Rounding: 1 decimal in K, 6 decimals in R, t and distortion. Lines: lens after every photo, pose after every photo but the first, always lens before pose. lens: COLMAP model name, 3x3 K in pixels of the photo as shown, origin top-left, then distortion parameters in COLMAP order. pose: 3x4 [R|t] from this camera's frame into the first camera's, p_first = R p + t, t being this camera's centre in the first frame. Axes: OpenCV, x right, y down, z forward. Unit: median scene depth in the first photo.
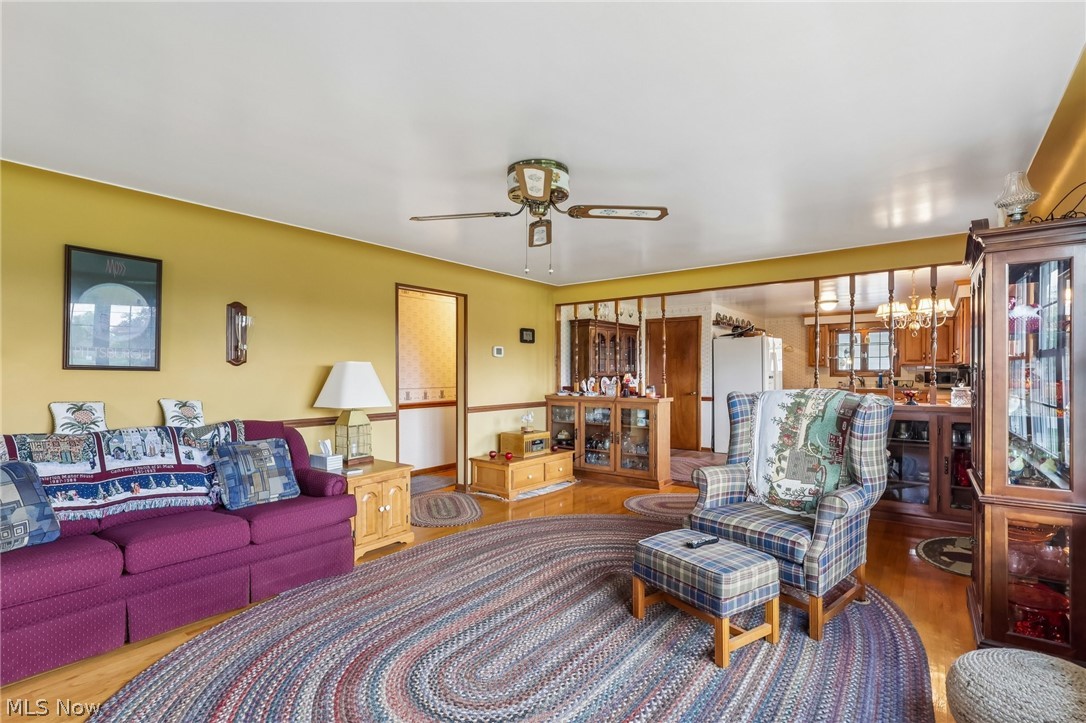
lens RADIAL K [[511.7, 0, 540.5], [0, 511.7, 378.2], [0, 0, 1]] dist [-0.000989, 0.000430]
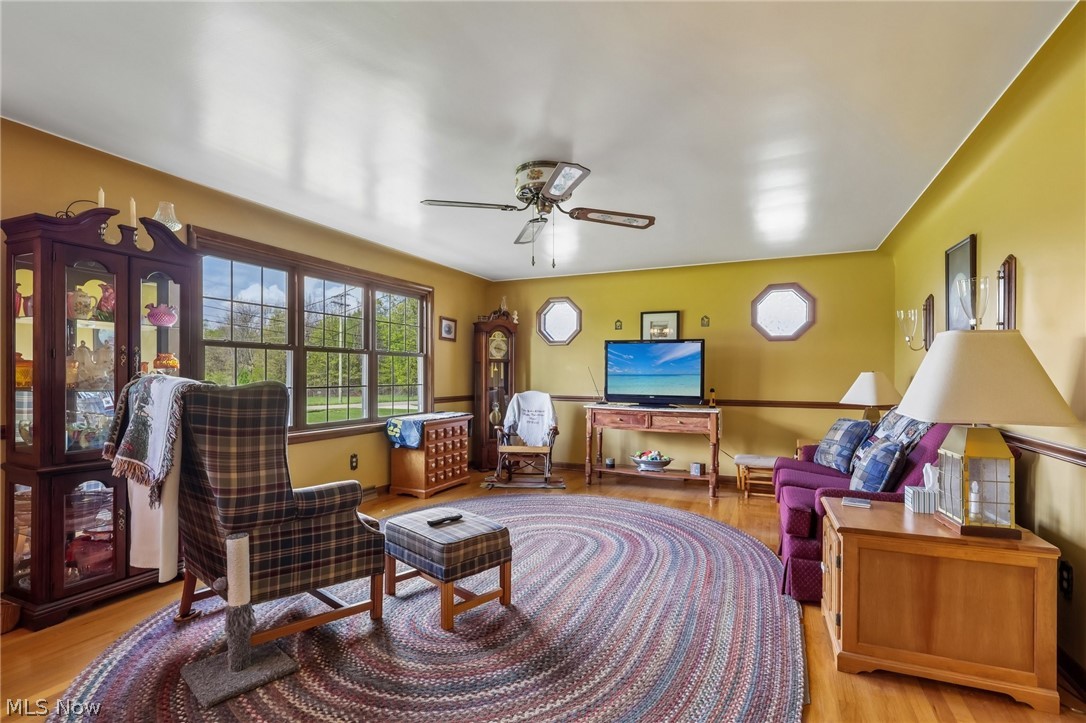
lens RADIAL K [[511.7, 0, 540.5], [0, 511.7, 378.2], [0, 0, 1]] dist [-0.000989, 0.000430]
pose [[-0.975108, 0.003967, -0.221695, 0.219466], [0.000780, 0.999895, 0.014462, 0.013437], [0.221729, 0.013929, -0.975009, 1.887259]]
